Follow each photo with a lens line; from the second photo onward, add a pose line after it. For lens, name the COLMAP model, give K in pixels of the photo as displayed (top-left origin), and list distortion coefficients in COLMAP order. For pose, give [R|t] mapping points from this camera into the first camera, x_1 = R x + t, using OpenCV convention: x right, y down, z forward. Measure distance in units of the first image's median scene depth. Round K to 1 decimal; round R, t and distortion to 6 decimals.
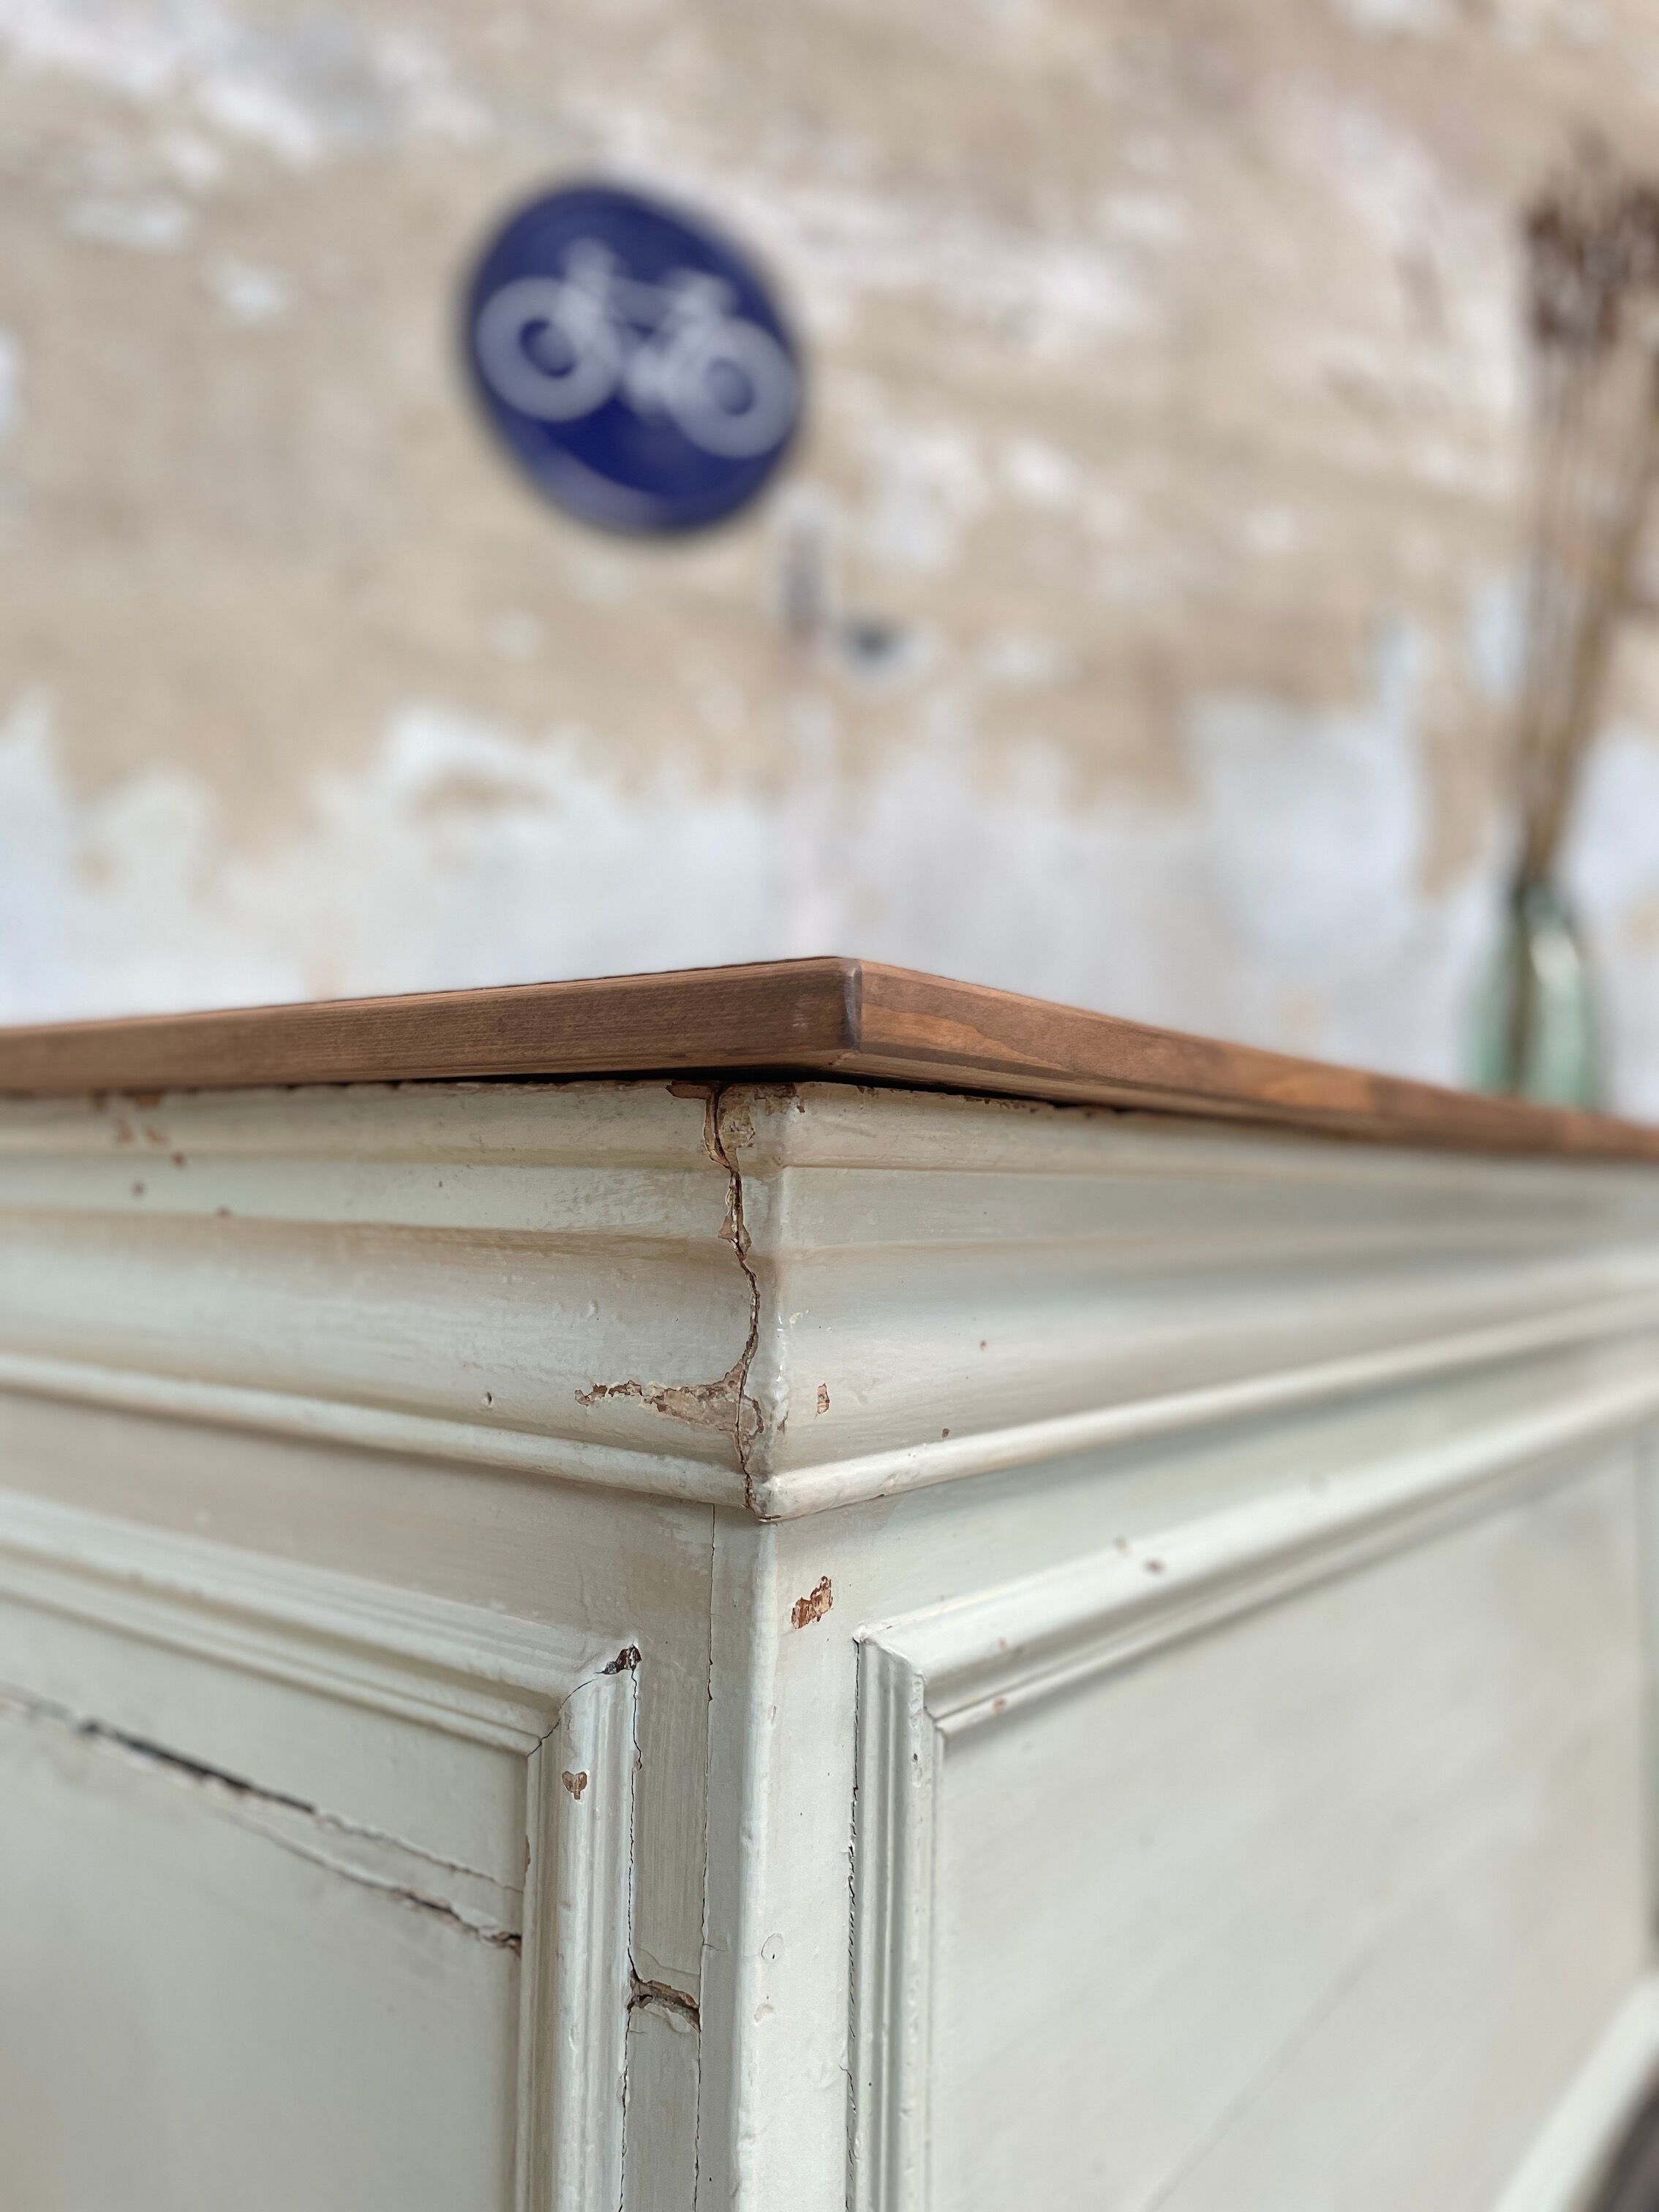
lens RADIAL K [[1678.3, 0, 821.4], [0, 1678.3, 1087.8], [0, 0, 1]] dist [0.081546, -0.108518]
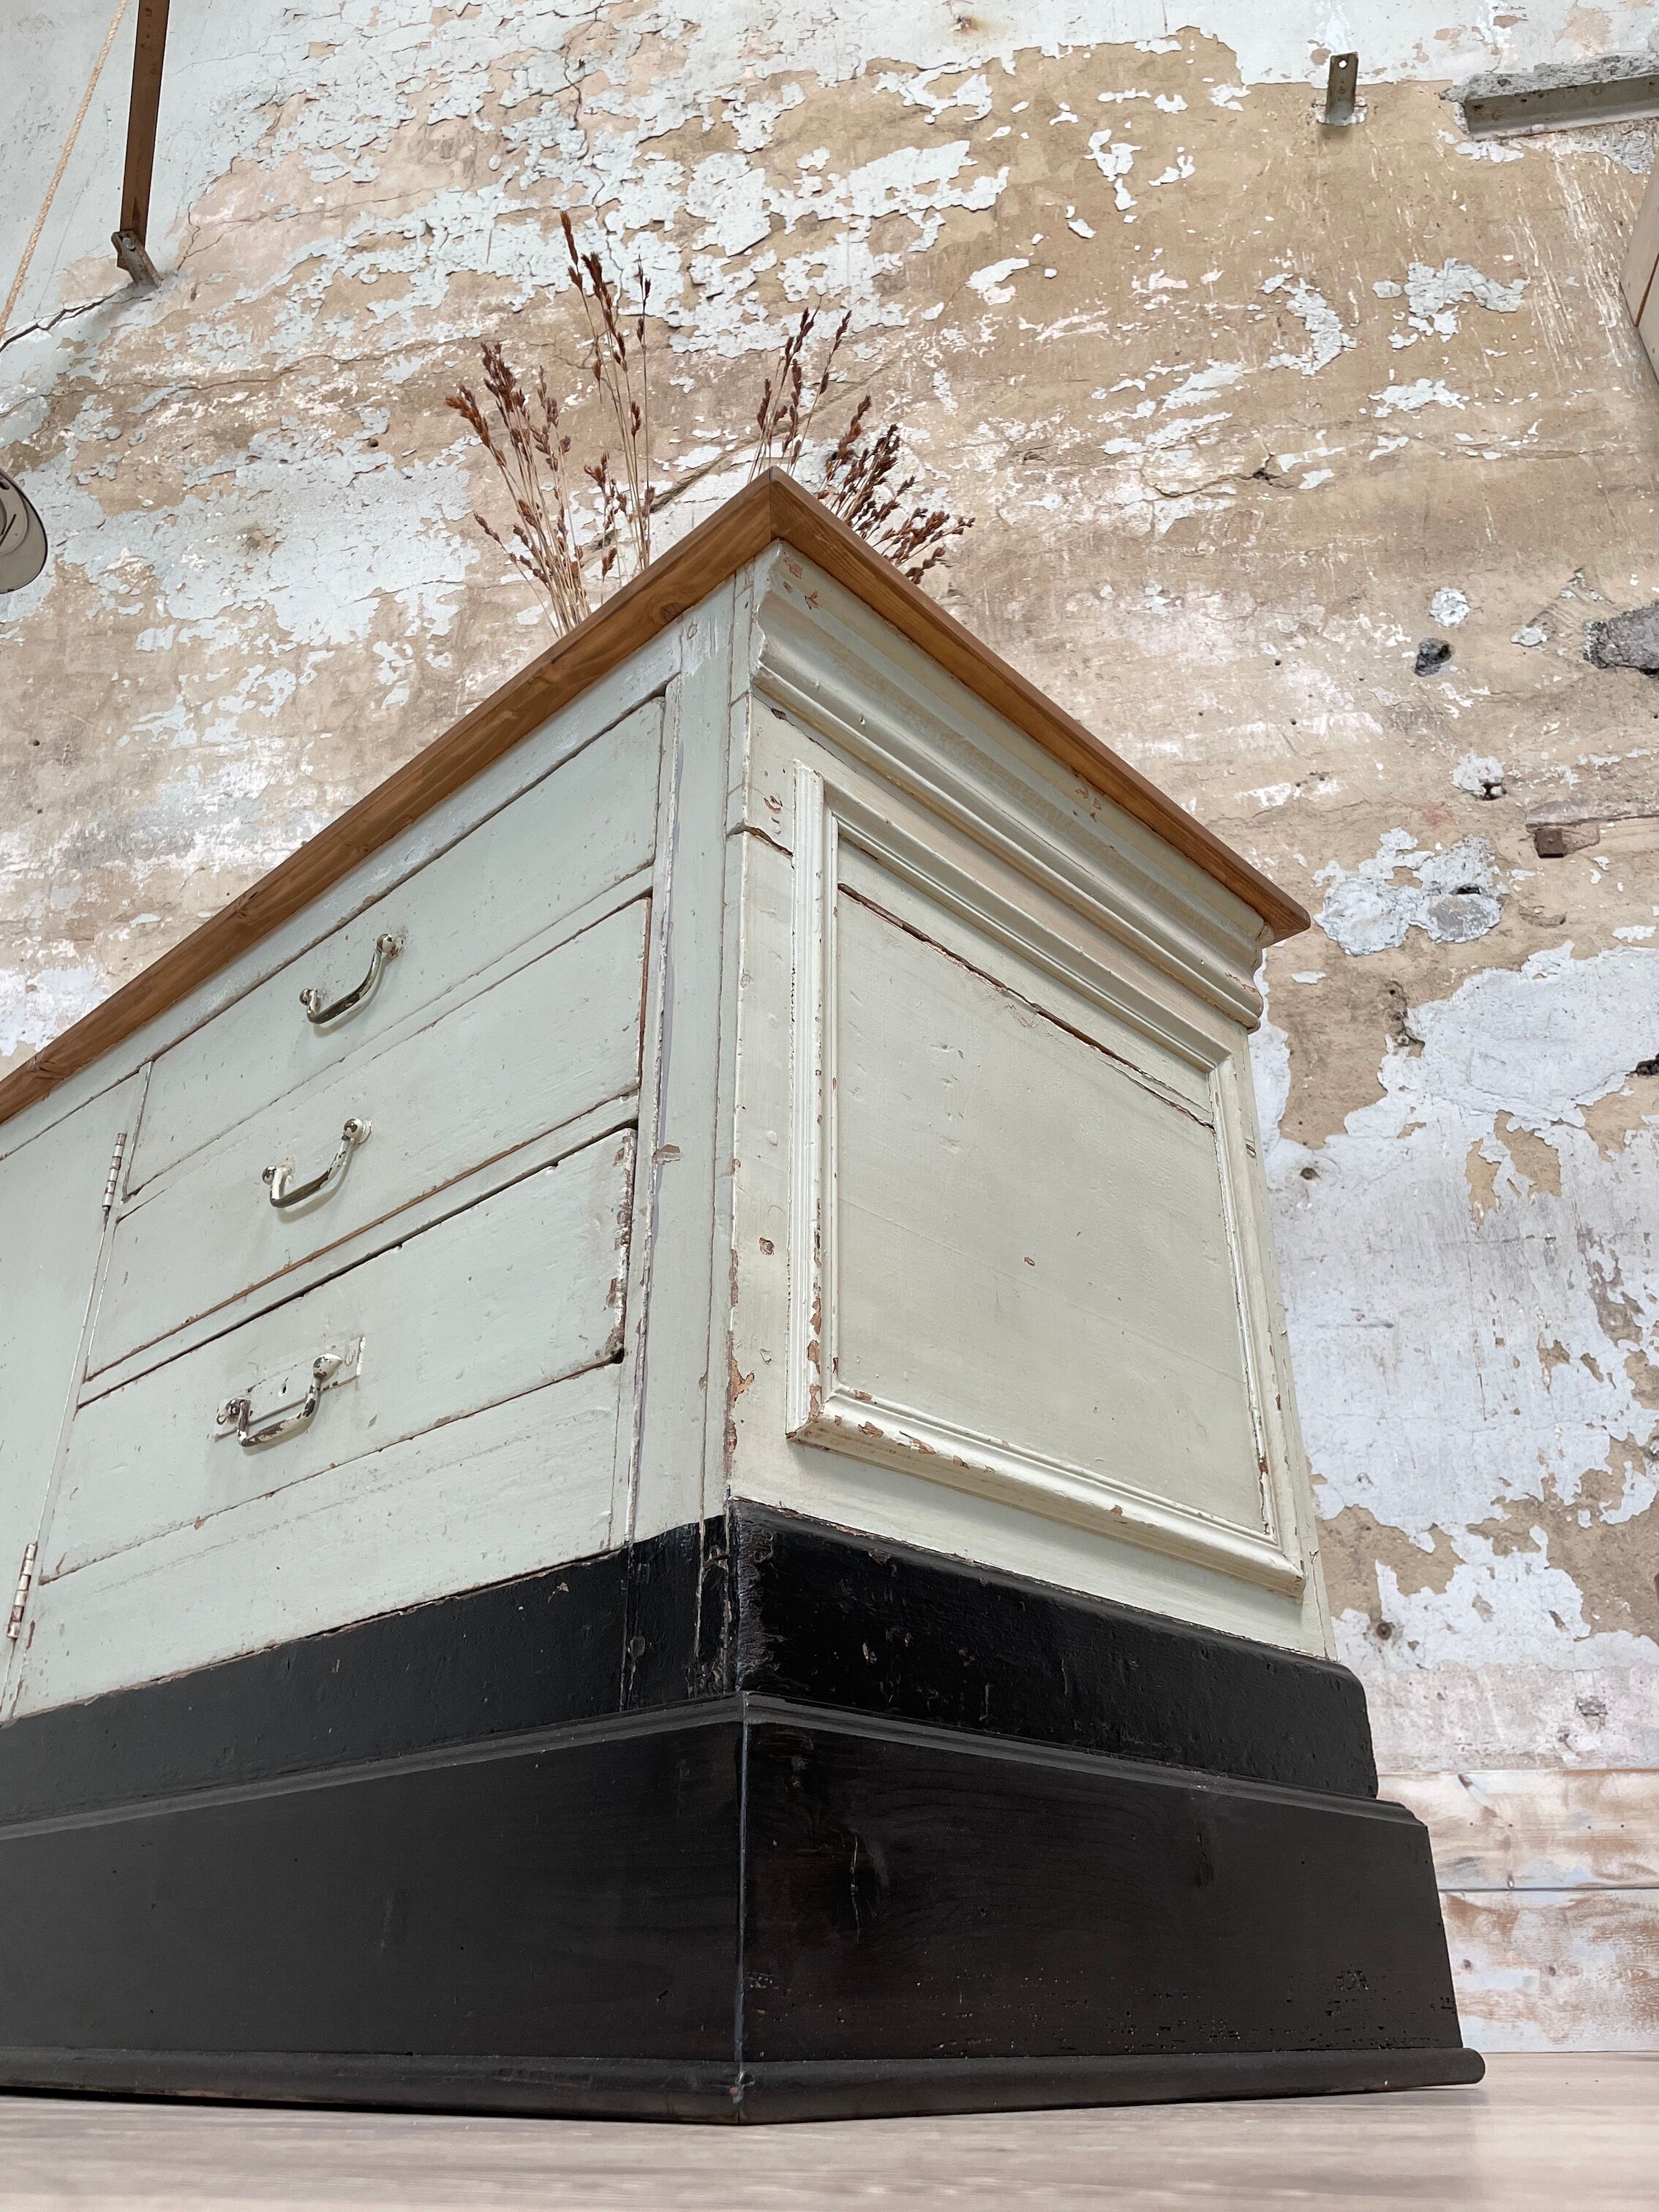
lens RADIAL K [[1678.3, 0, 826.7], [0, 1678.3, 1089.1], [0, 0, 1]] dist [0.081546, -0.108518]
pose [[0.840809, -0.278531, -0.464177, 0.847925], [0.050385, 0.894018, -0.445190, 0.434559], [0.538982, 0.350932, 0.765732, 0.060567]]
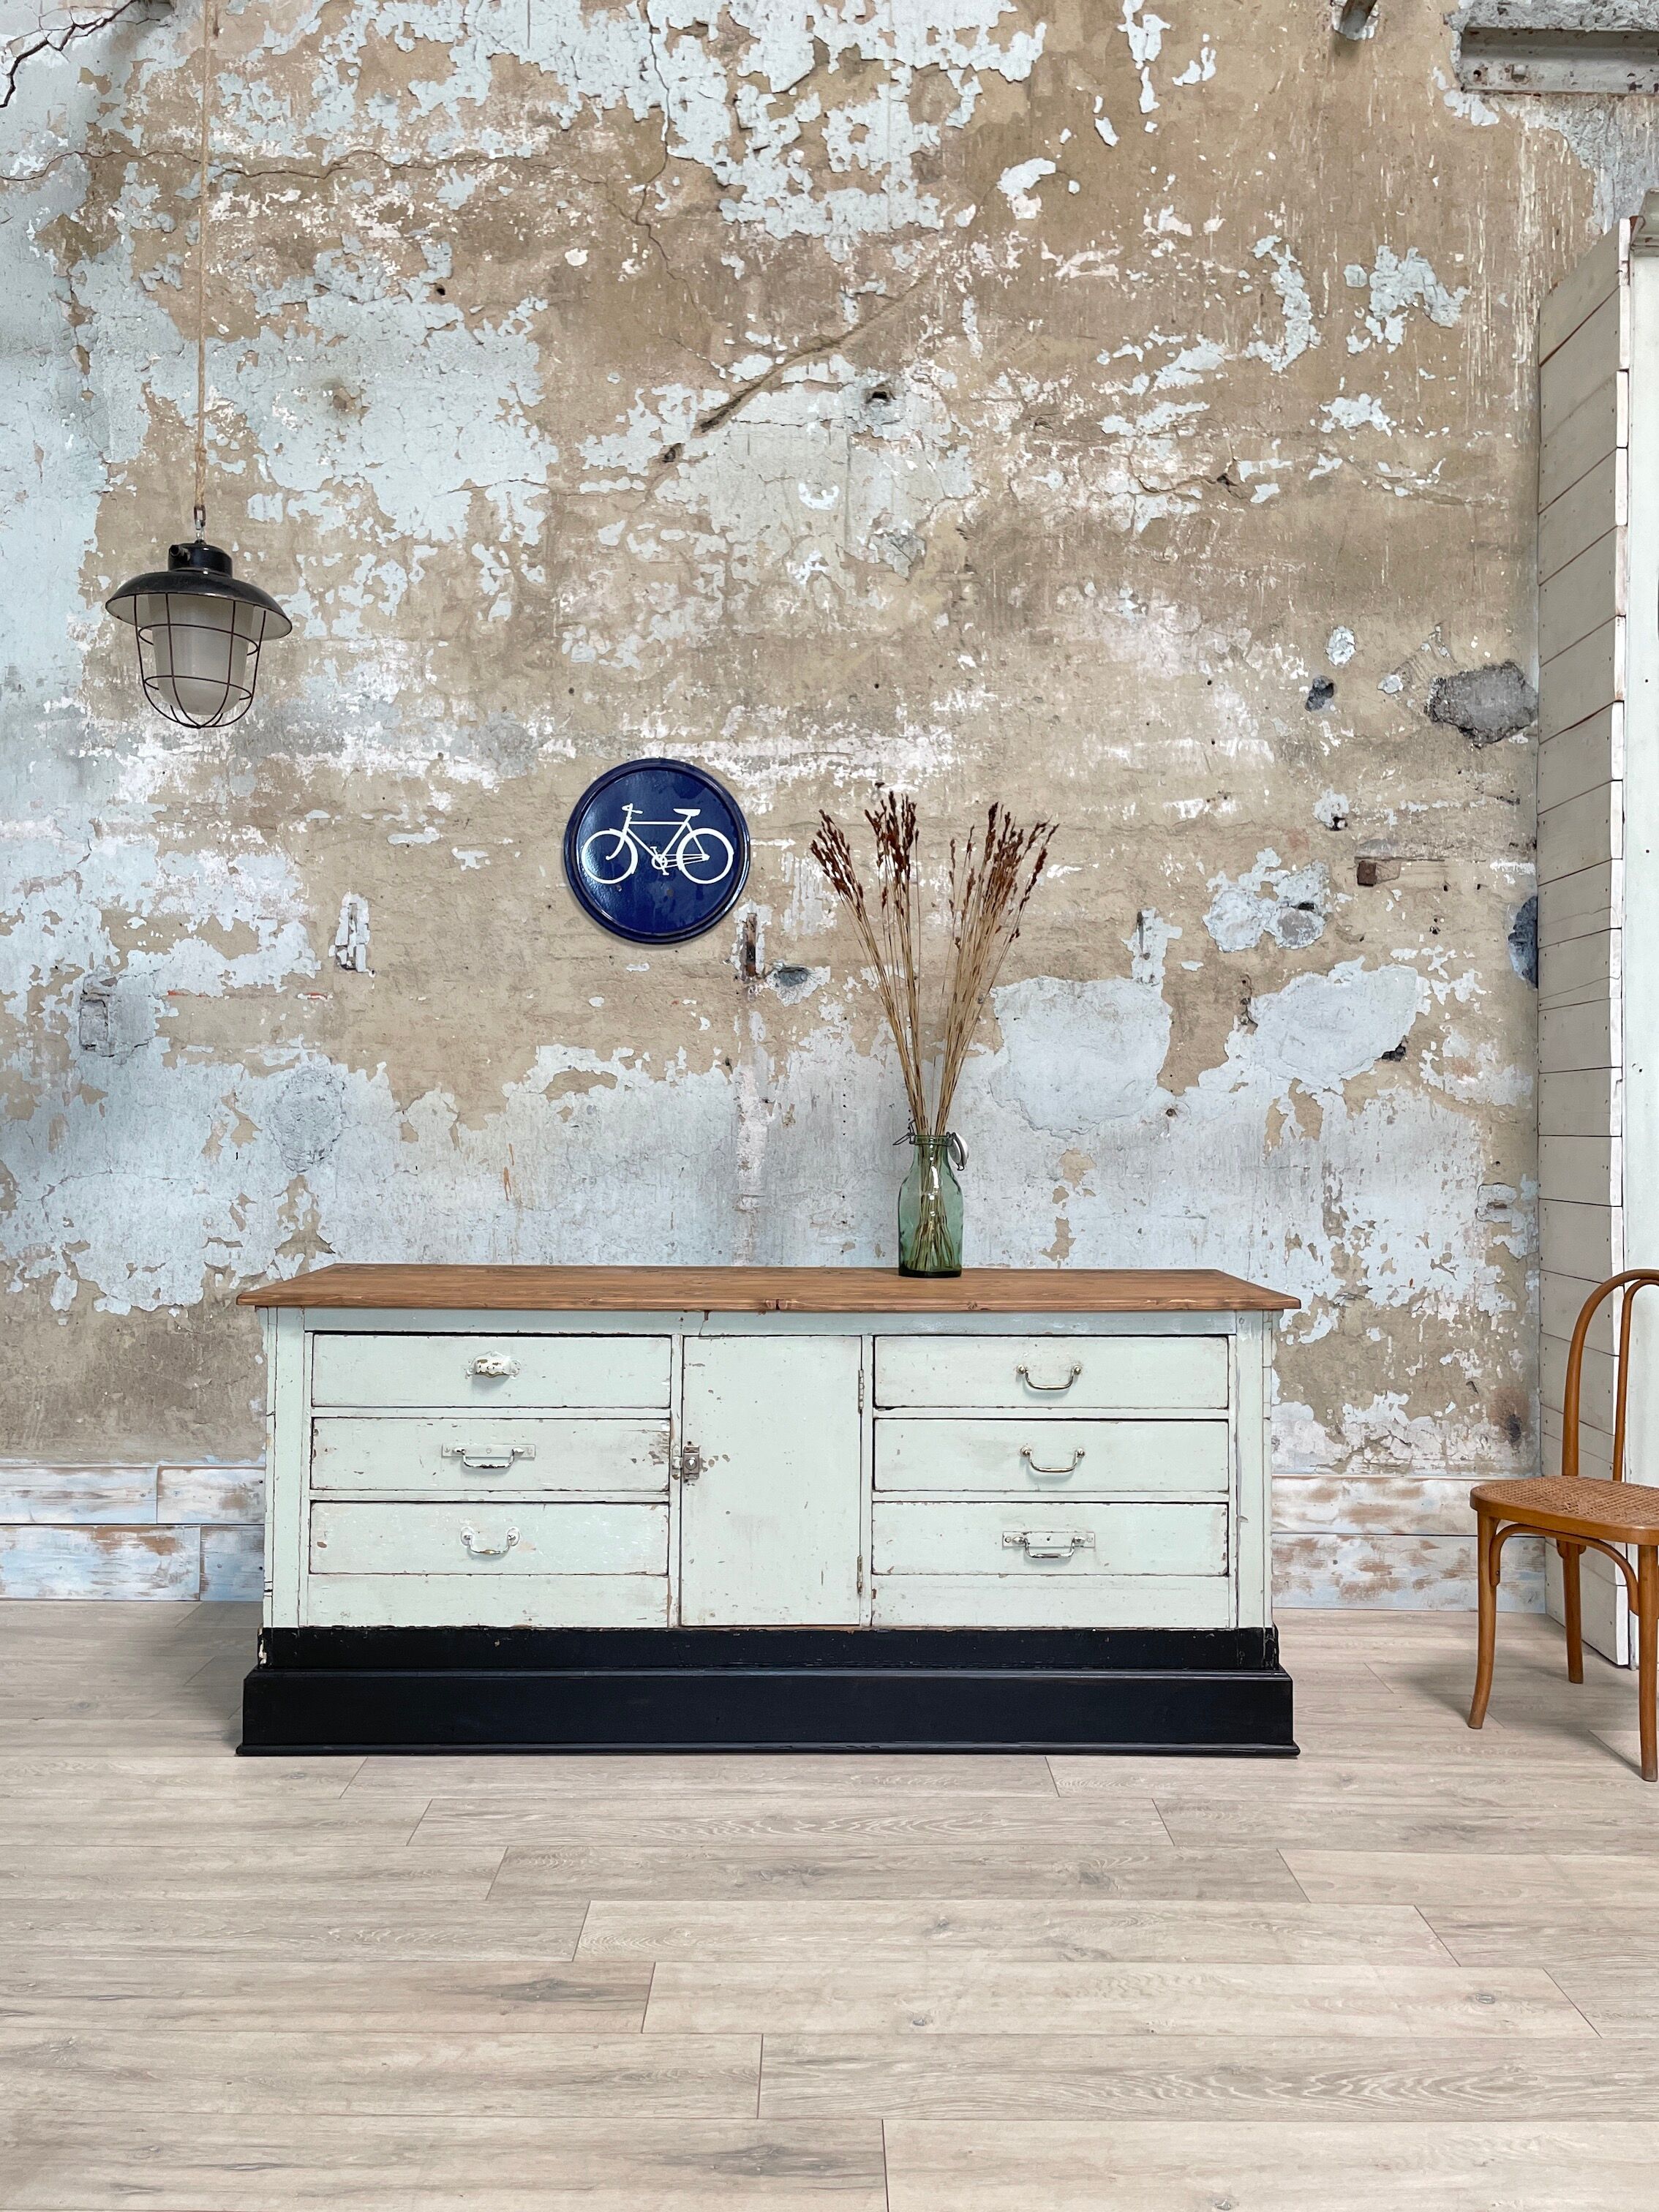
lens RADIAL K [[1678.3, 0, 836.4], [0, 1678.3, 1092.1], [0, 0, 1]] dist [0.081546, -0.108518]
pose [[0.917691, -0.014550, -0.397028, 0.988138], [0.032806, 0.998692, 0.039230, -0.254179], [0.395937, -0.049026, 0.916968, -0.831149]]
